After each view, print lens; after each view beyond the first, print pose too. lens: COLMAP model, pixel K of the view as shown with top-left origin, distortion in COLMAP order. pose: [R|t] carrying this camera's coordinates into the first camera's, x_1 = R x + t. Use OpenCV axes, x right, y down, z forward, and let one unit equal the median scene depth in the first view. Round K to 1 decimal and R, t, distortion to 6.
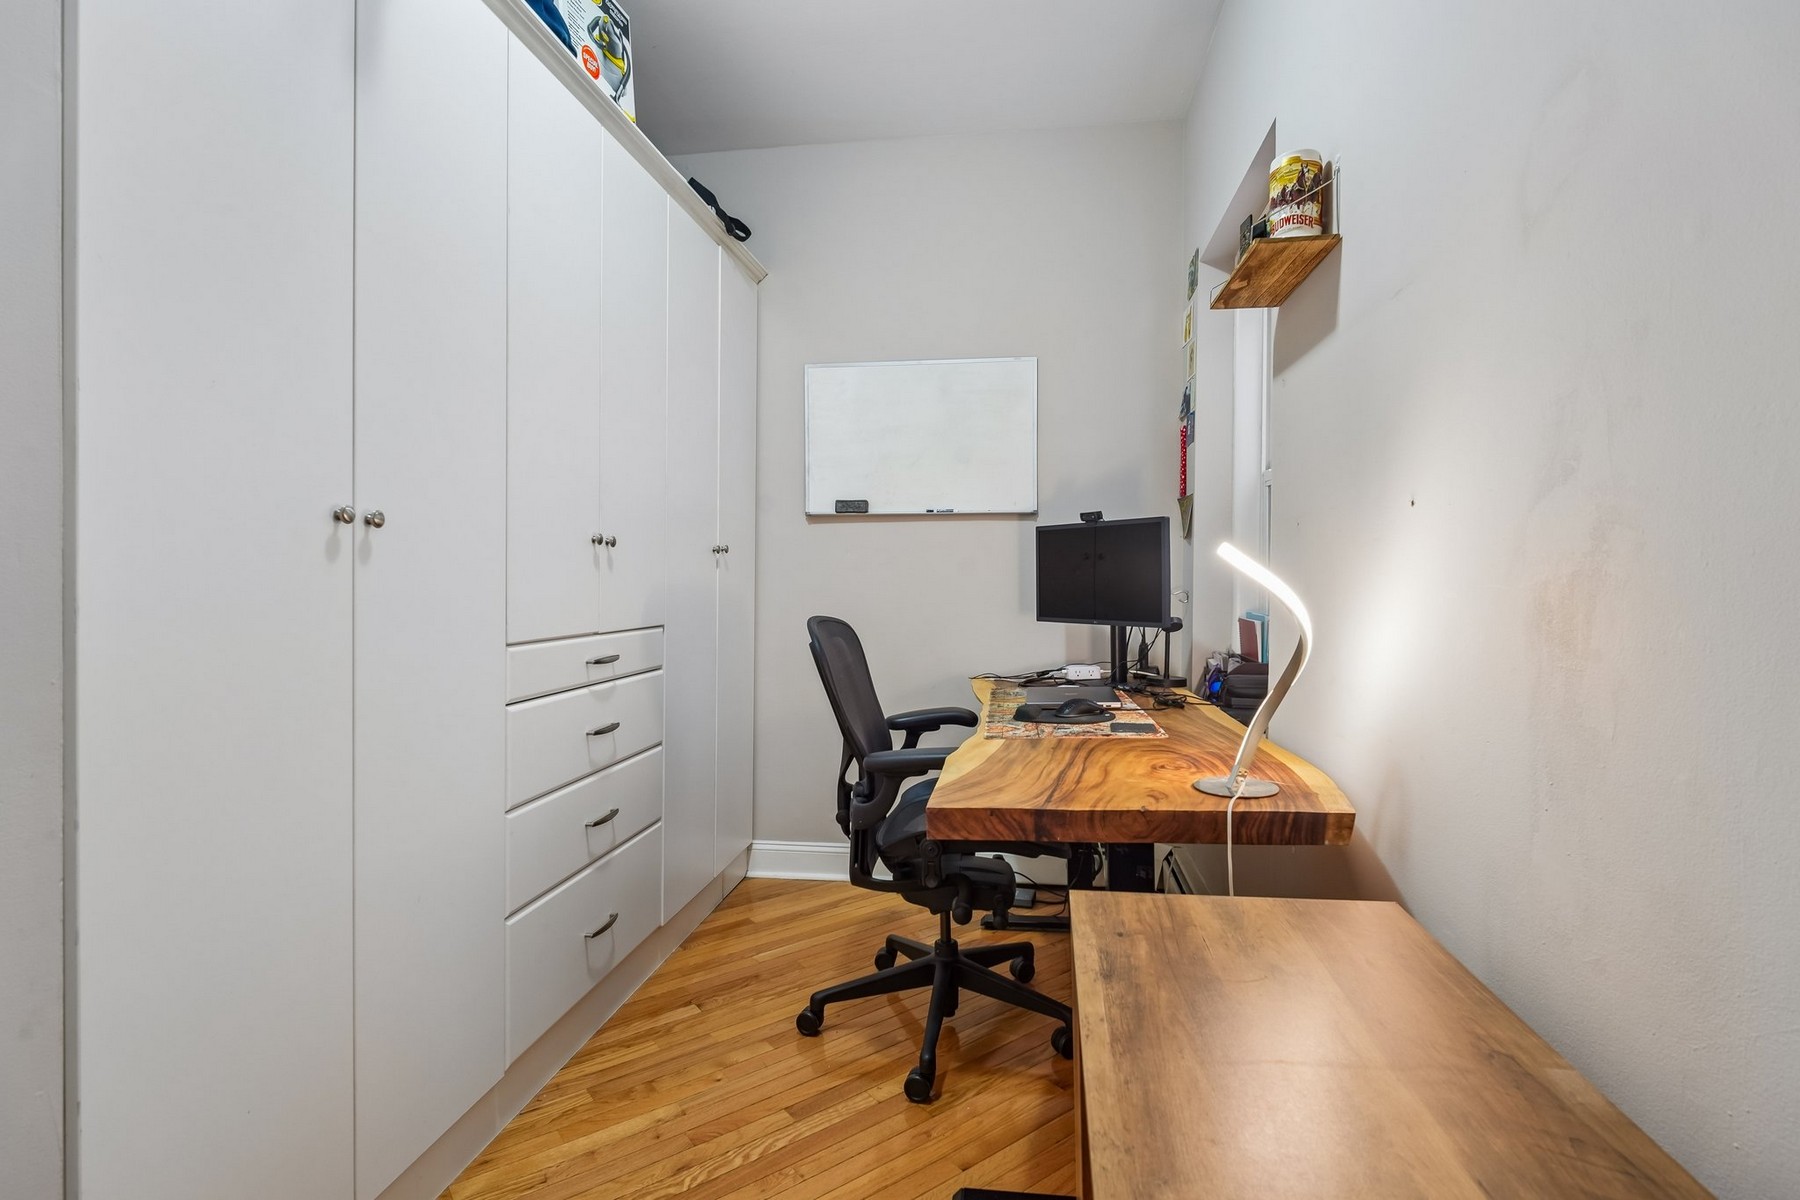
lens RADIAL K [[877.6, 0, 902.2], [0, 877.6, 616.4], [0, 0, 1]] dist [0.001582, -0.000060]
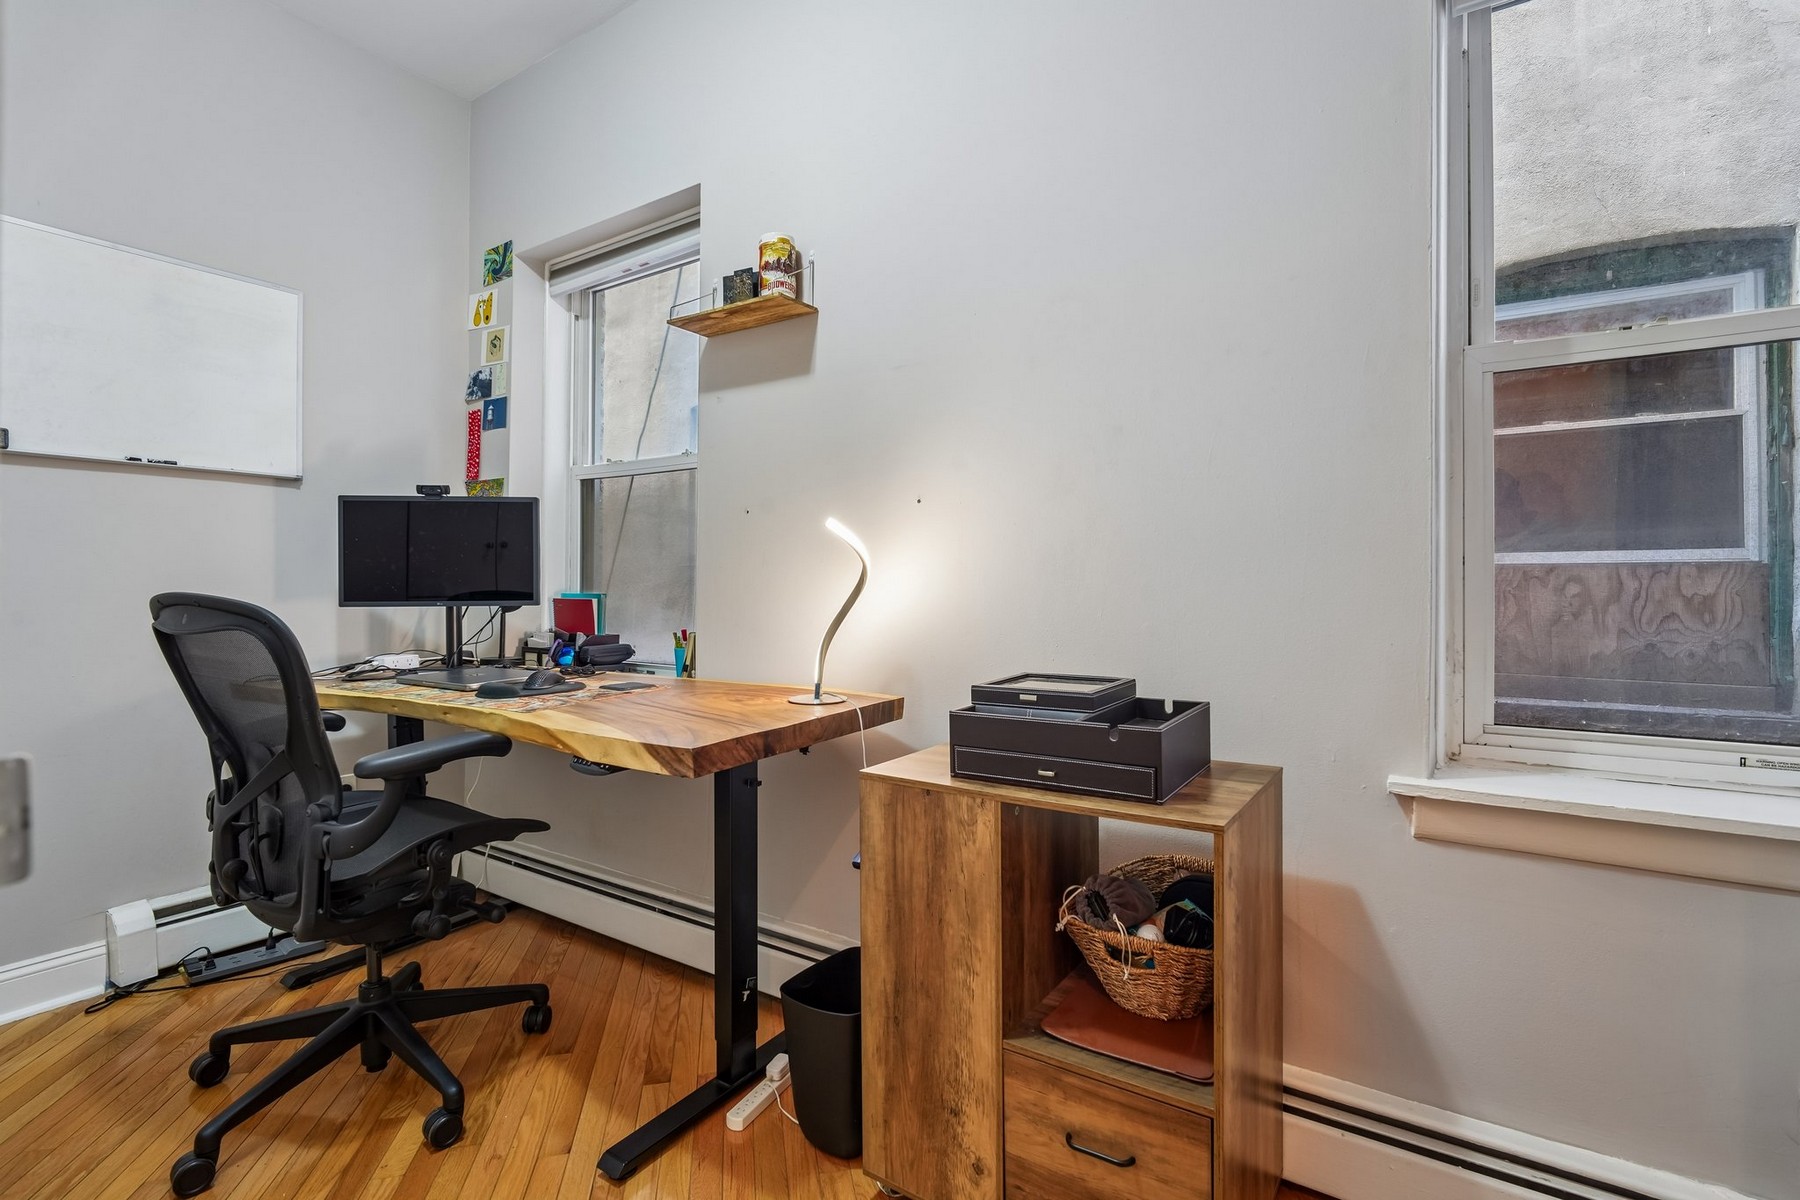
lens RADIAL K [[847.2, 0, 902.1], [0, 847.2, 628.5], [0, 0, 1]] dist [0.000373, -0.000577]
pose [[0.425352, -0.041063, 0.904096, -0.394313], [0.039829, 0.998852, 0.026628, 0.029016], [-0.904151, 0.024683, 0.426499, 0.169648]]
